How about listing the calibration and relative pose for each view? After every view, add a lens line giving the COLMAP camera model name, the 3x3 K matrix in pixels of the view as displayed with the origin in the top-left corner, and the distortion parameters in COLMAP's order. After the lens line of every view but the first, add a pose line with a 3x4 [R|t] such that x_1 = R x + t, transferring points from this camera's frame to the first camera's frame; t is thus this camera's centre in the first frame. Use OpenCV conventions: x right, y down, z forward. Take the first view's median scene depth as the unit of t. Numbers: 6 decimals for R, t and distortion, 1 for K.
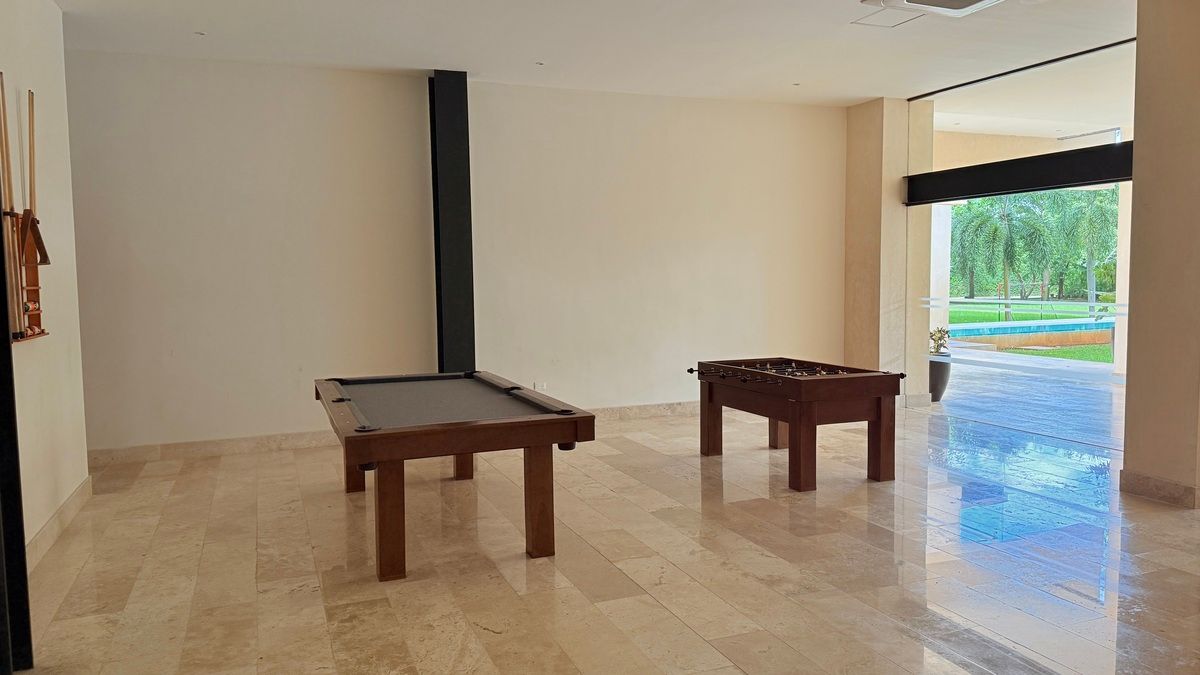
lens RADIAL K [[853.0, 0, 609.1], [0, 853.0, 340.0], [0, 0, 1]] dist [-0.023140, -0.008034]
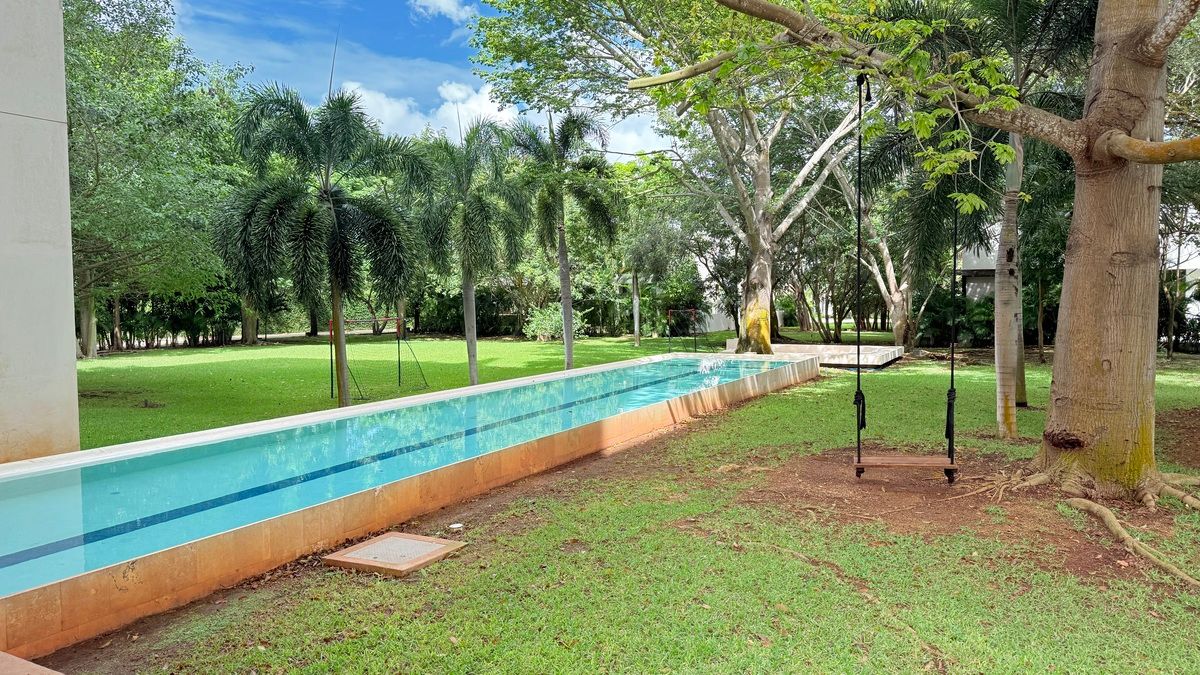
lens RADIAL K [[853.0, 0, 597.8], [0, 853.0, 333.6], [0, 0, 1]] dist [-0.023140, -0.008034]
pose [[0.761902, -0.019316, 0.647404, 0.232445], [0.047805, 0.998506, -0.026468, -0.033672], [-0.645926, 0.051115, 0.761687, 0.458172]]
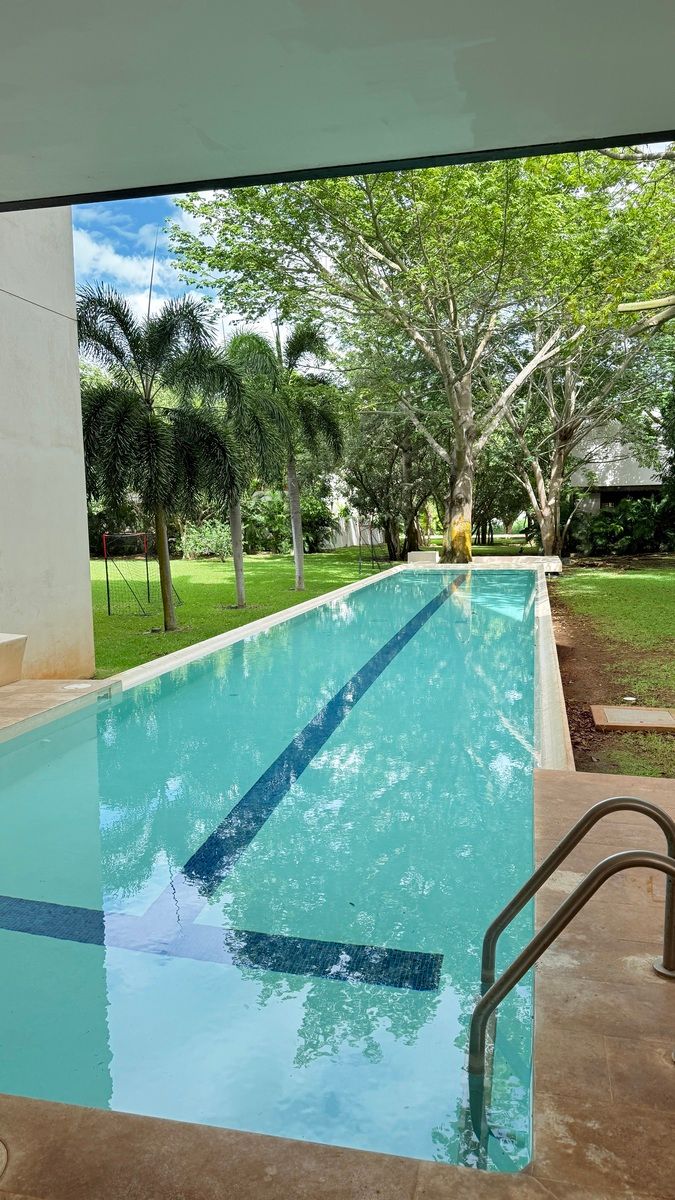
lens RADIAL K [[853.0, 0, 341.2], [0, 853.0, 604.4], [0, 0, 1]] dist [-0.023140, -0.008034]
pose [[0.551092, -0.081767, 0.830429, 0.102129], [0.073140, 0.996090, 0.049541, -0.039599], [-0.831233, 0.033436, 0.554917, 0.584965]]
